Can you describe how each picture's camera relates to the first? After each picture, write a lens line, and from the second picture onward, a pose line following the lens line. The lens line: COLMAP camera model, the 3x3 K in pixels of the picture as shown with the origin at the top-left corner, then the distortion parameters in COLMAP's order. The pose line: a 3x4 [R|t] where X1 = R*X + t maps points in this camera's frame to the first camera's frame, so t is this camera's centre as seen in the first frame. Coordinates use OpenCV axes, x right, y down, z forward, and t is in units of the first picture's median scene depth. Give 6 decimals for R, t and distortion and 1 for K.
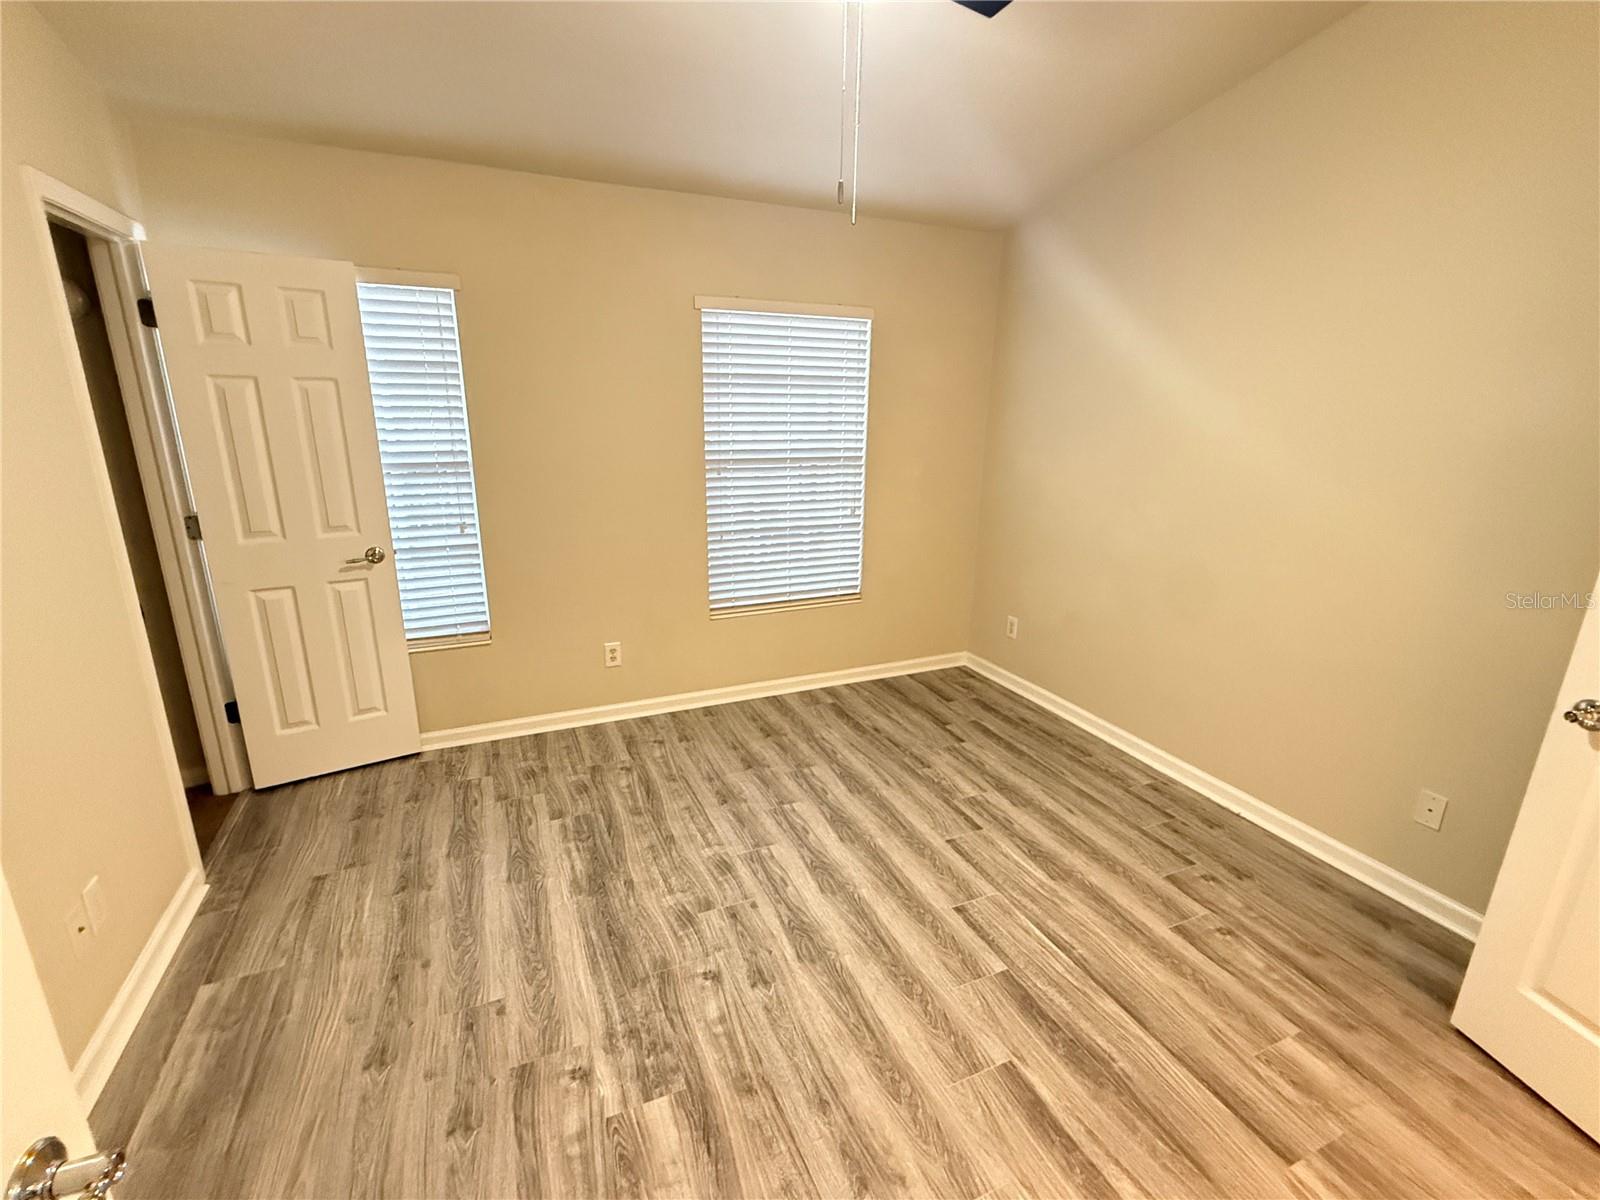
lens RADIAL K [[717.1, 0, 802.2], [0, 717.1, 603.2], [0, 0, 1]] dist [-0.002666, 0.001179]
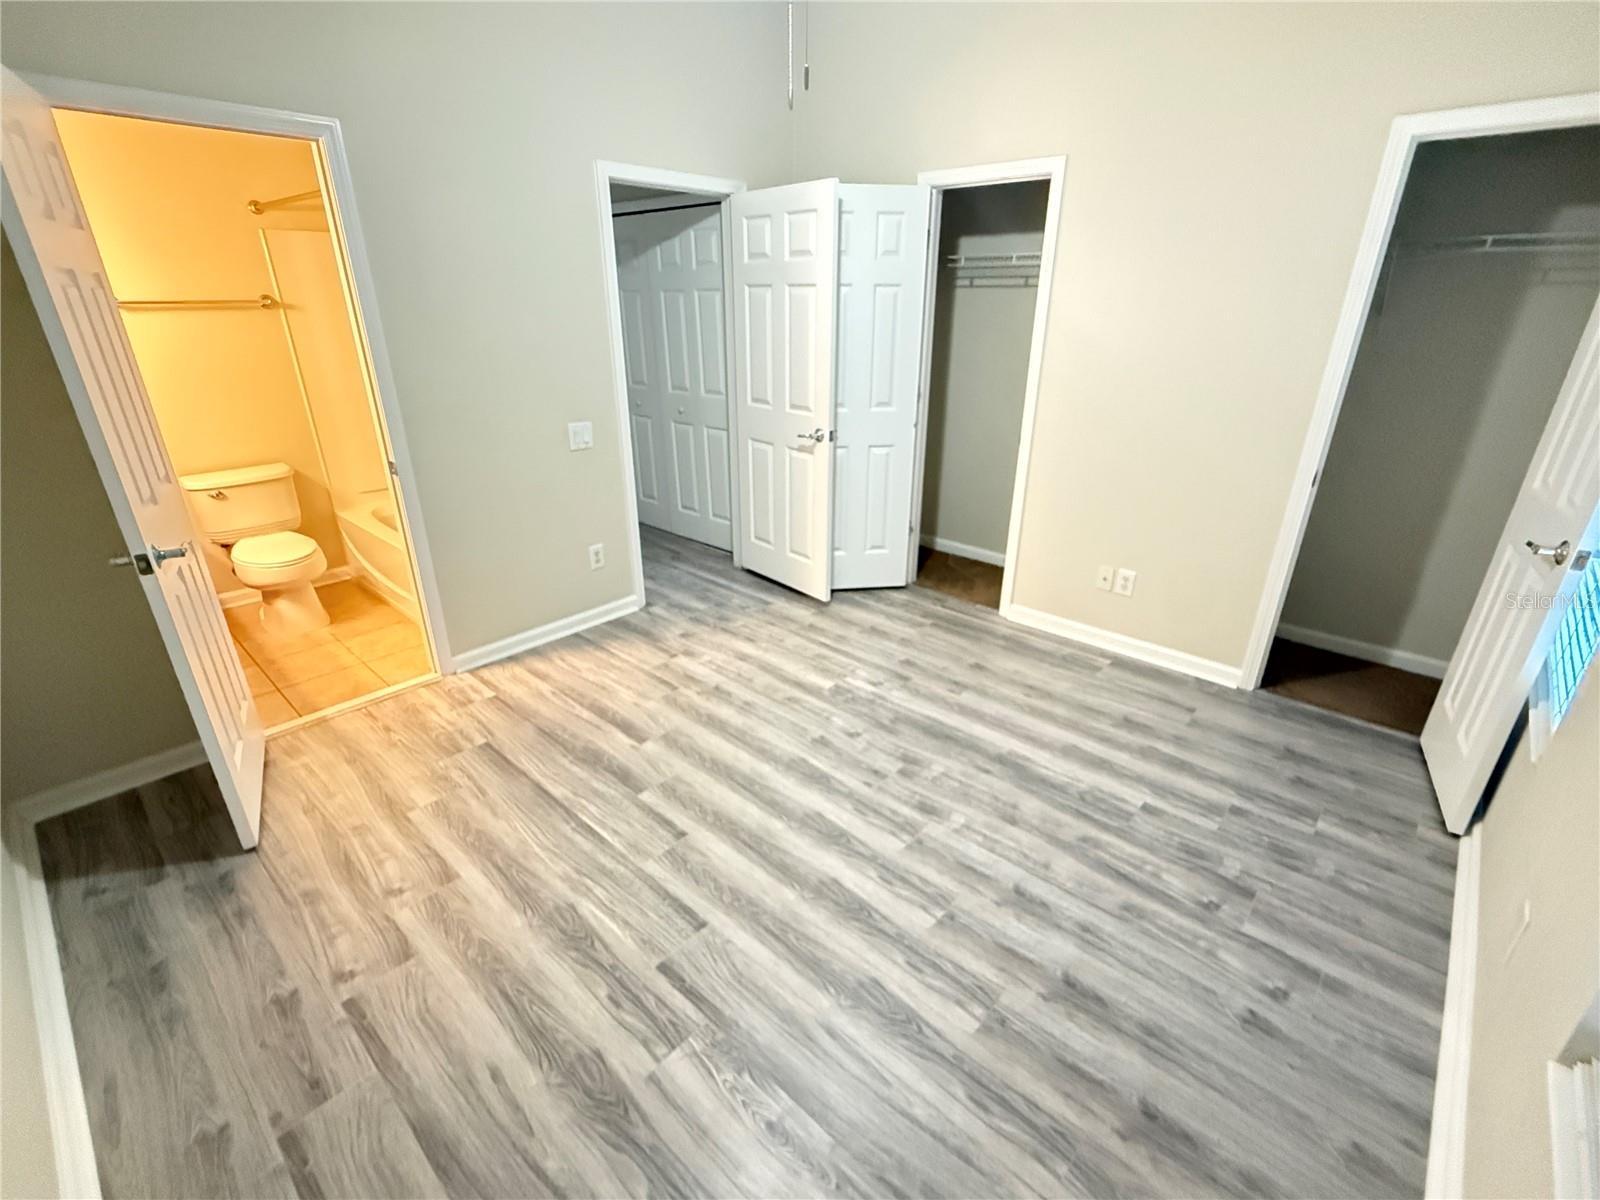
lens RADIAL K [[717.1, 0, 807.4], [0, 717.1, 598.2], [0, 0, 1]] dist [-0.002666, 0.001179]
pose [[-0.912956, 0.138221, -0.383935, 0.376574], [-0.130424, 0.792690, 0.595510, -0.416248], [0.386653, 0.593749, -0.705664, 1.497343]]
